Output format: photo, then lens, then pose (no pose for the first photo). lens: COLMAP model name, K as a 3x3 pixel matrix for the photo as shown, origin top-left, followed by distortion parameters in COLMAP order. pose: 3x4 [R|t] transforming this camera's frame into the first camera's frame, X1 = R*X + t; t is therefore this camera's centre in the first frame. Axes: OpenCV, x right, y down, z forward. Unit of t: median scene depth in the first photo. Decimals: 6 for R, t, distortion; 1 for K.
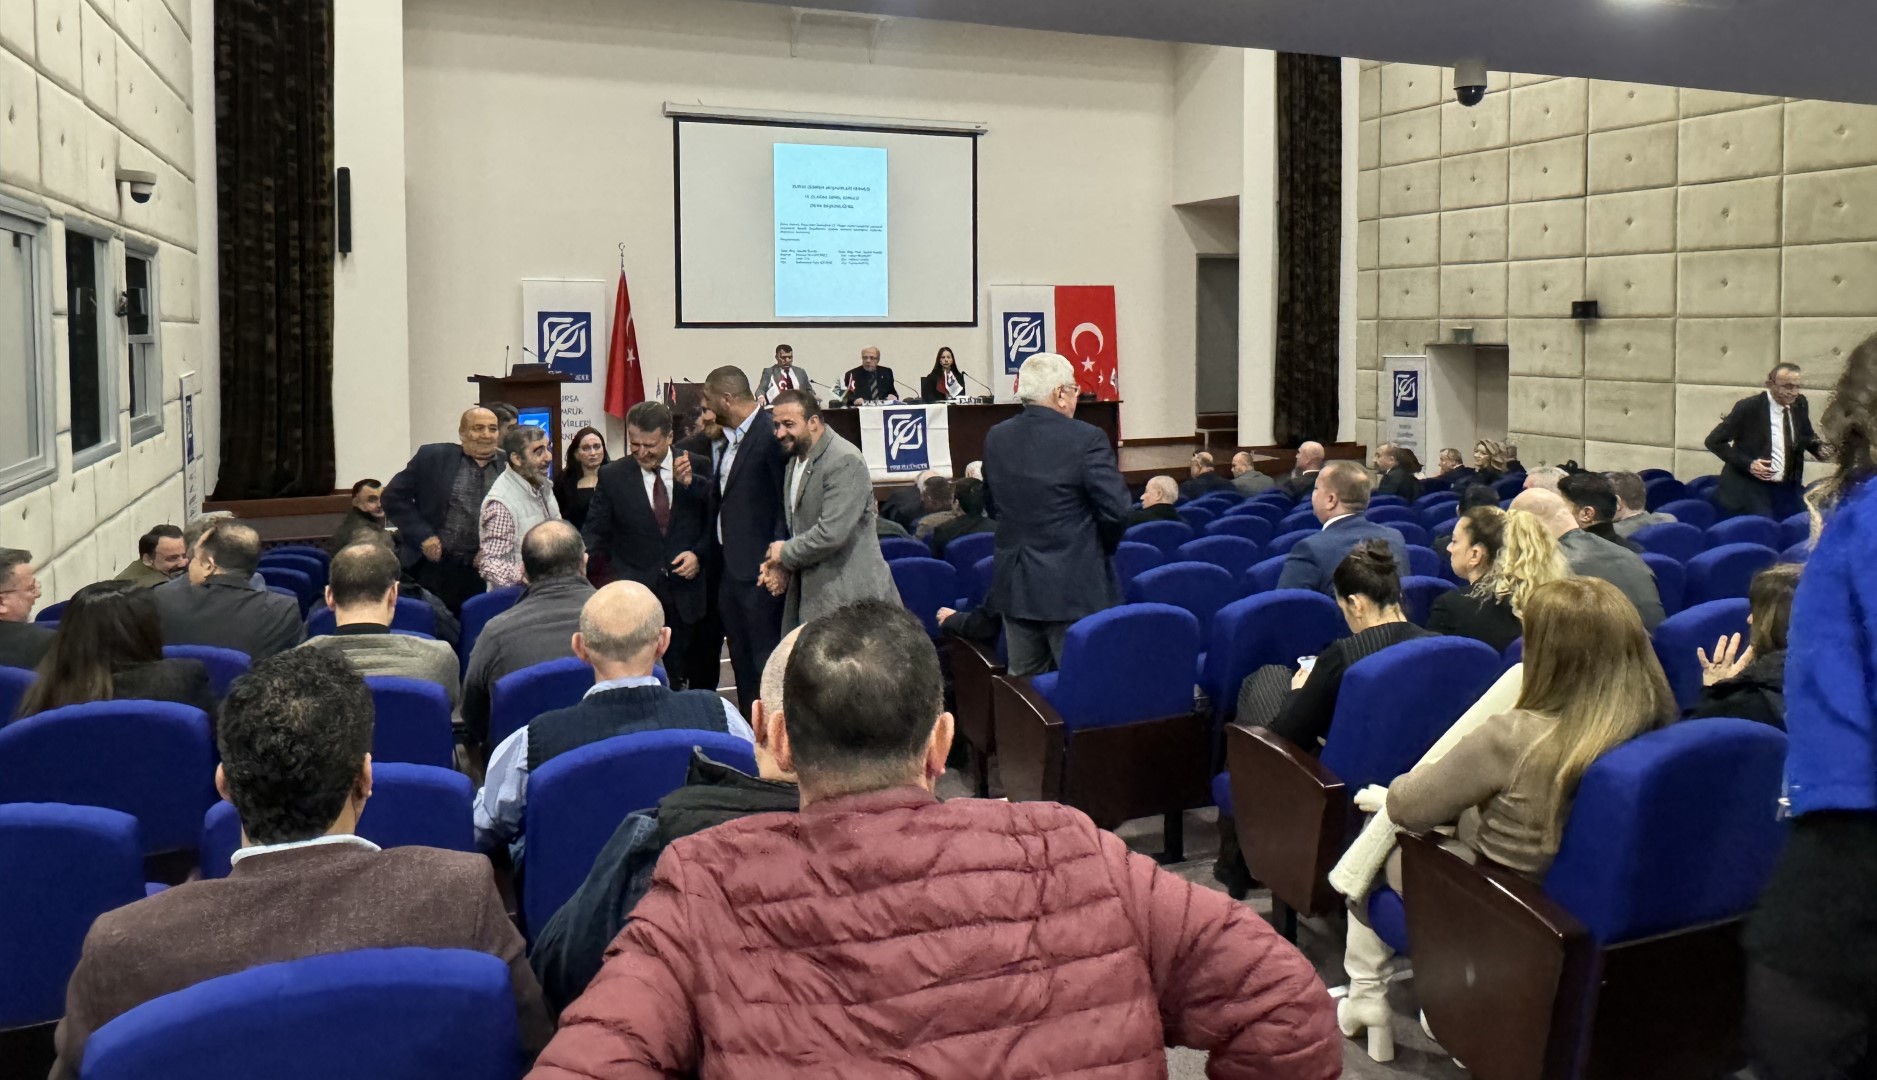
lens RADIAL K [[1336.7, 0, 949.2], [0, 1336.7, 382.7], [0, 0, 1]] dist [-0.004381, -0.000842]
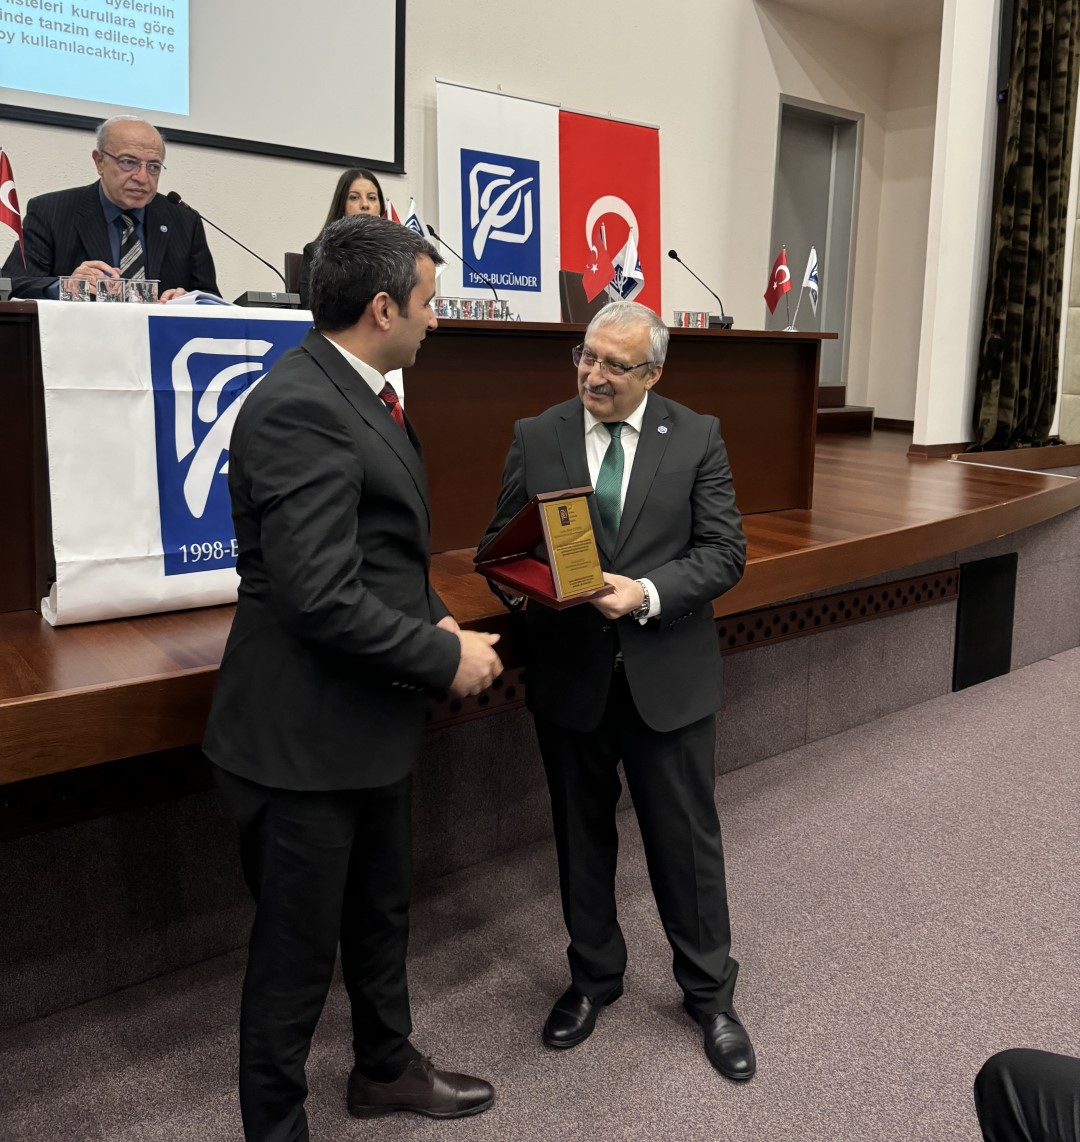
lens RADIAL K [[996.8, 0, 541.2], [0, 996.8, 431.5], [0, 0, 1]] dist [0.074285, -0.081002]
pose [[0.963239, 0.006528, 0.268567, -0.029559], [-0.022263, 0.998206, 0.055583, 0.029085], [-0.267722, -0.059518, 0.961656, 0.793393]]
